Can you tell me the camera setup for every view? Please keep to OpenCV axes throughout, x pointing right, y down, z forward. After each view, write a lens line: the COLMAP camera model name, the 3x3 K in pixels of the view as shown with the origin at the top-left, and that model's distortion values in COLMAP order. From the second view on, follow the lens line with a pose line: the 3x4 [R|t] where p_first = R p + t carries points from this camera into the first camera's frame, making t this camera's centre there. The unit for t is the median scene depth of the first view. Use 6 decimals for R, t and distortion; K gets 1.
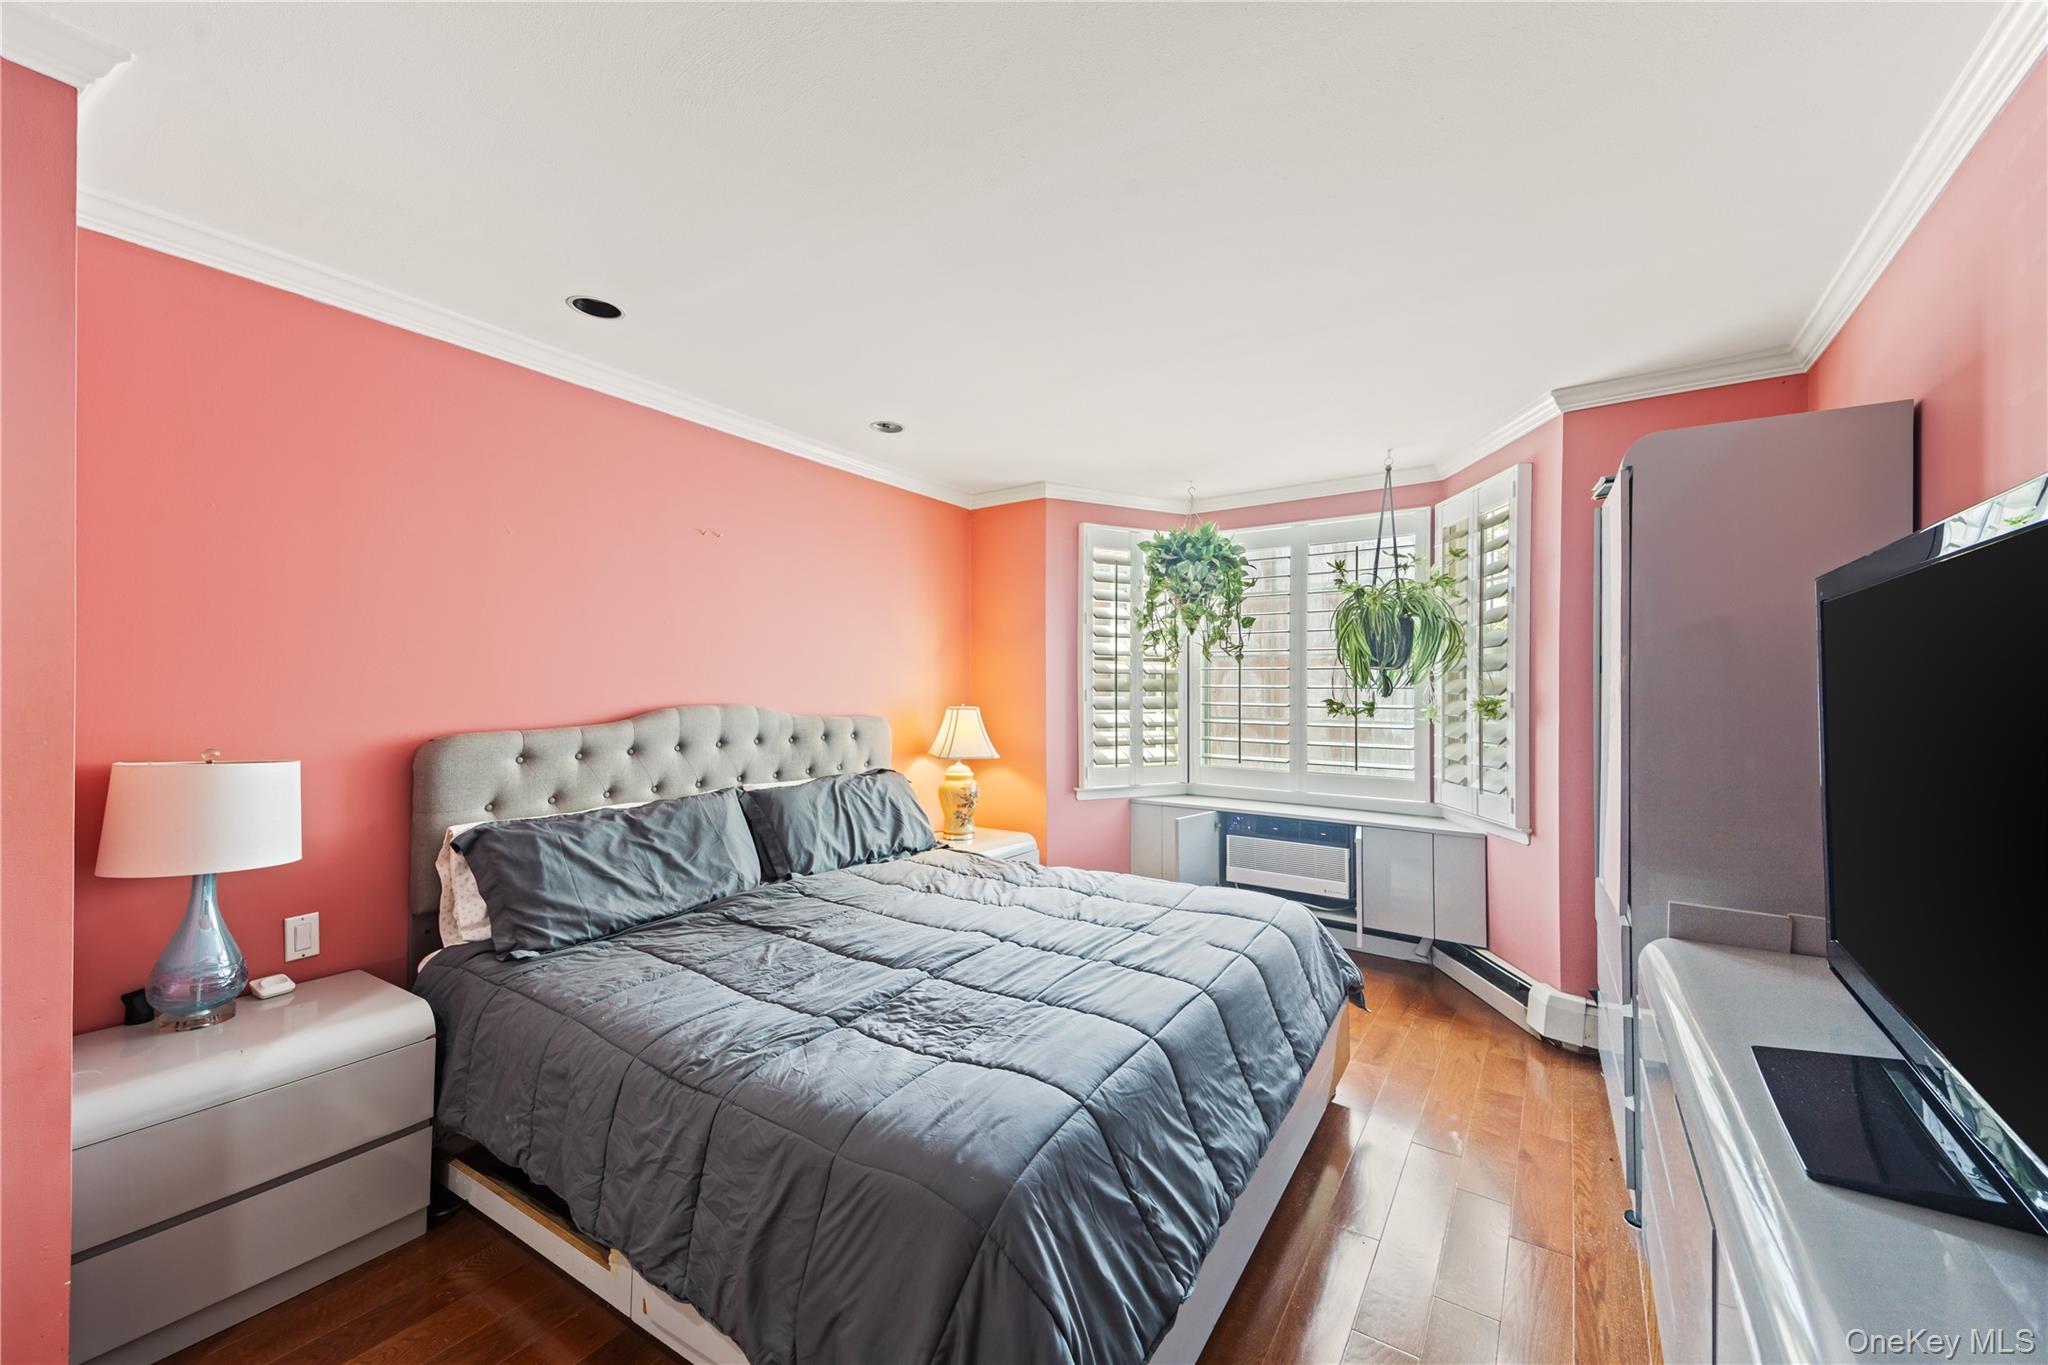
lens RADIAL K [[817.4, 0, 1024.0], [0, 817.4, 682.5], [0, 0, 1]] dist [0.091426, -0.033917]
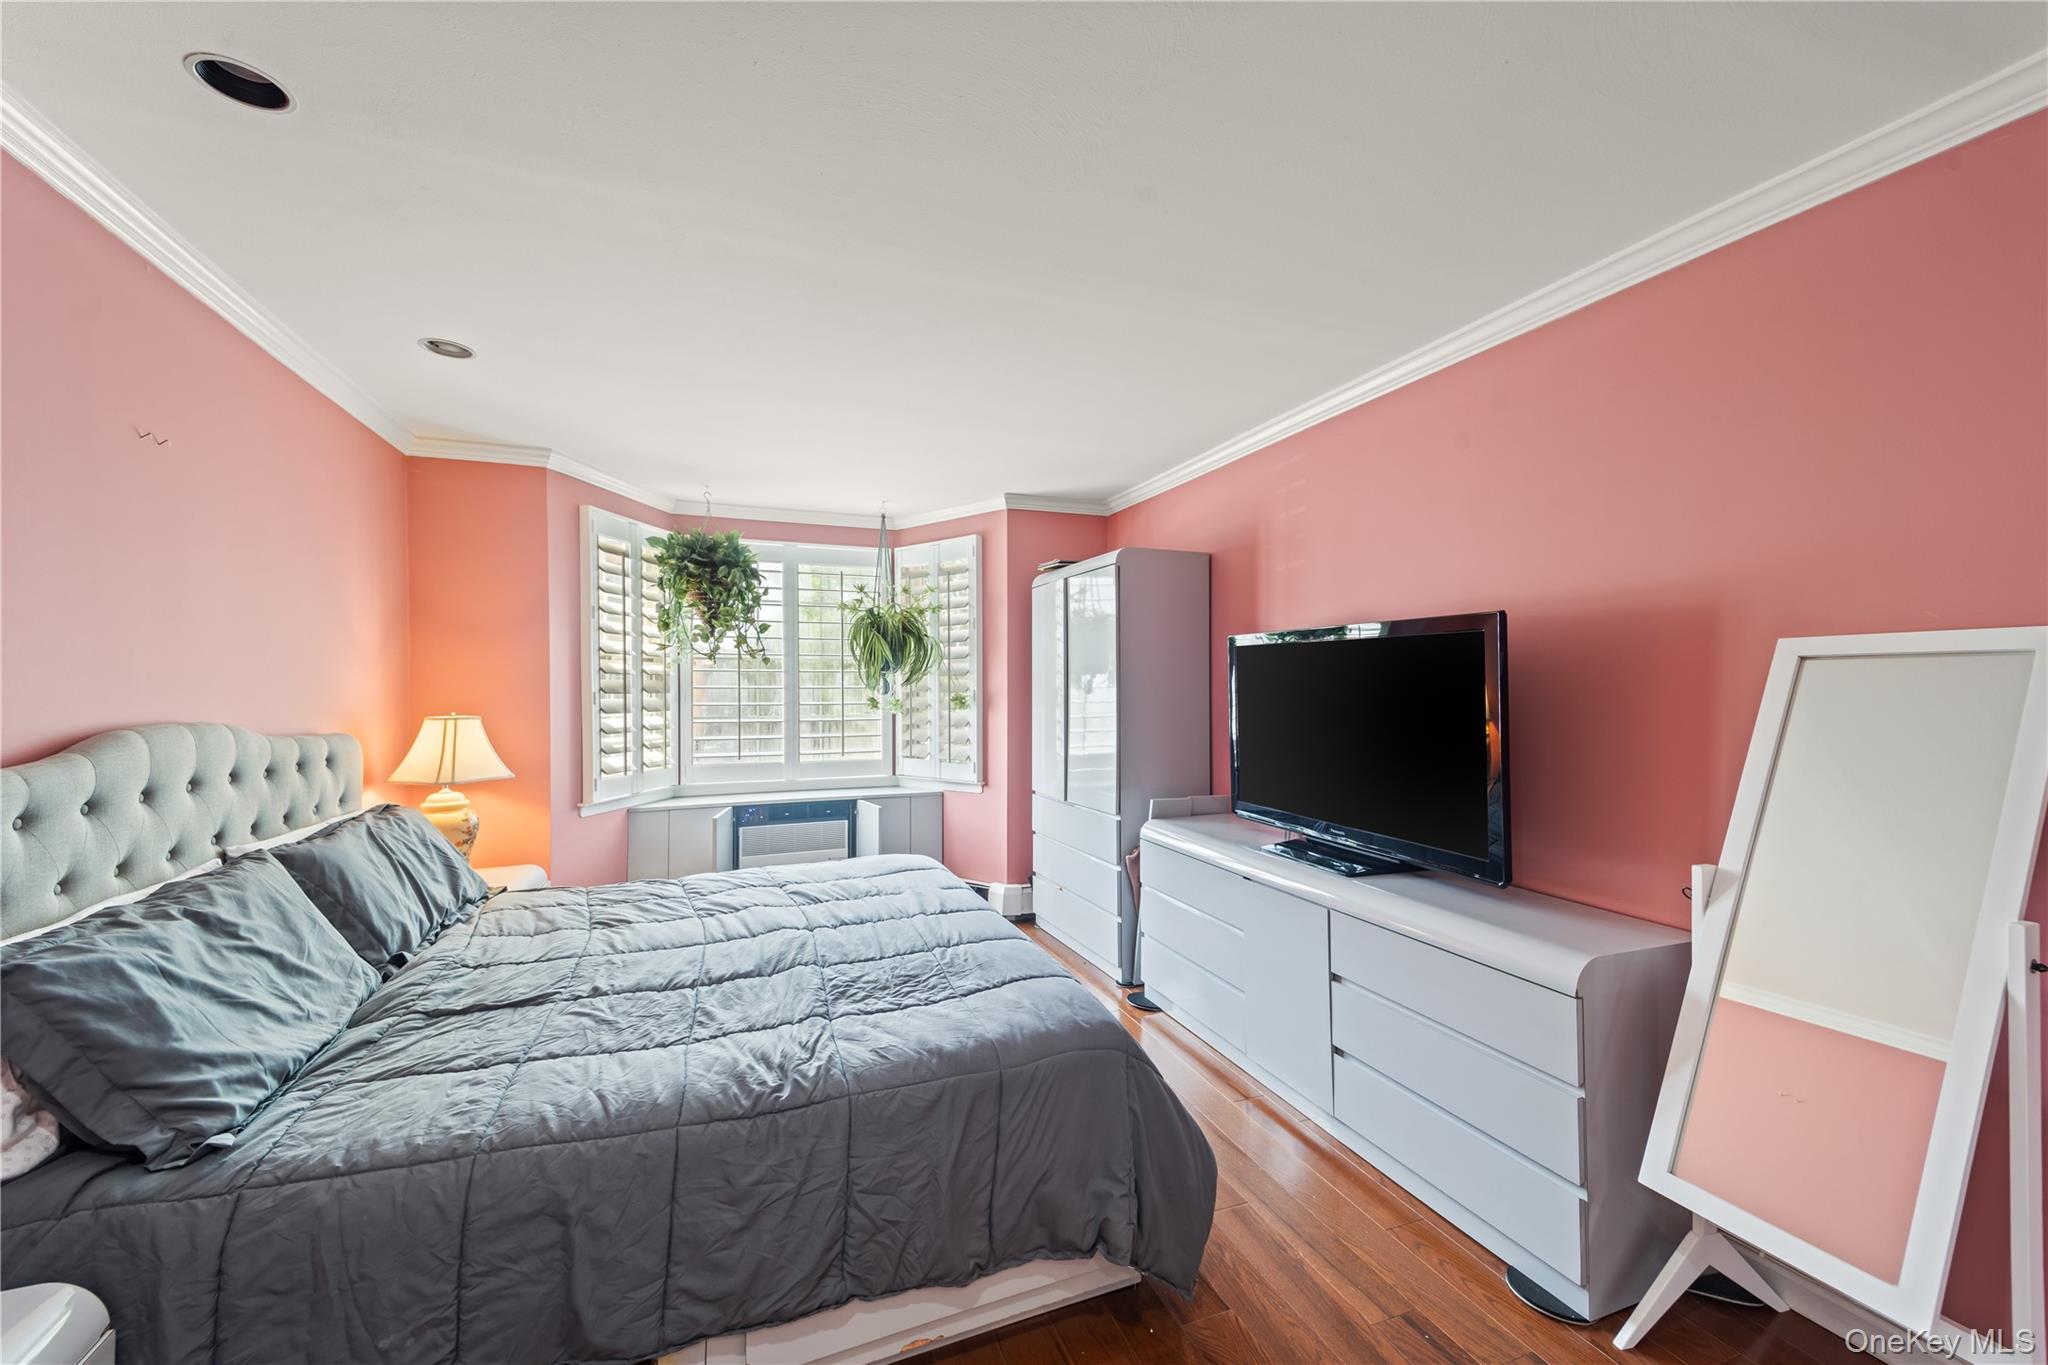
lens RADIAL K [[817.4, 0, 1024.0], [0, 817.4, 682.5], [0, 0, 1]] dist [0.091426, -0.033917]
pose [[0.562456, -0.001410, 0.826826, -0.653535], [0.001310, 0.999999, 0.000815, -0.002661], [-0.826826, 0.000625, 0.562457, 0.156284]]
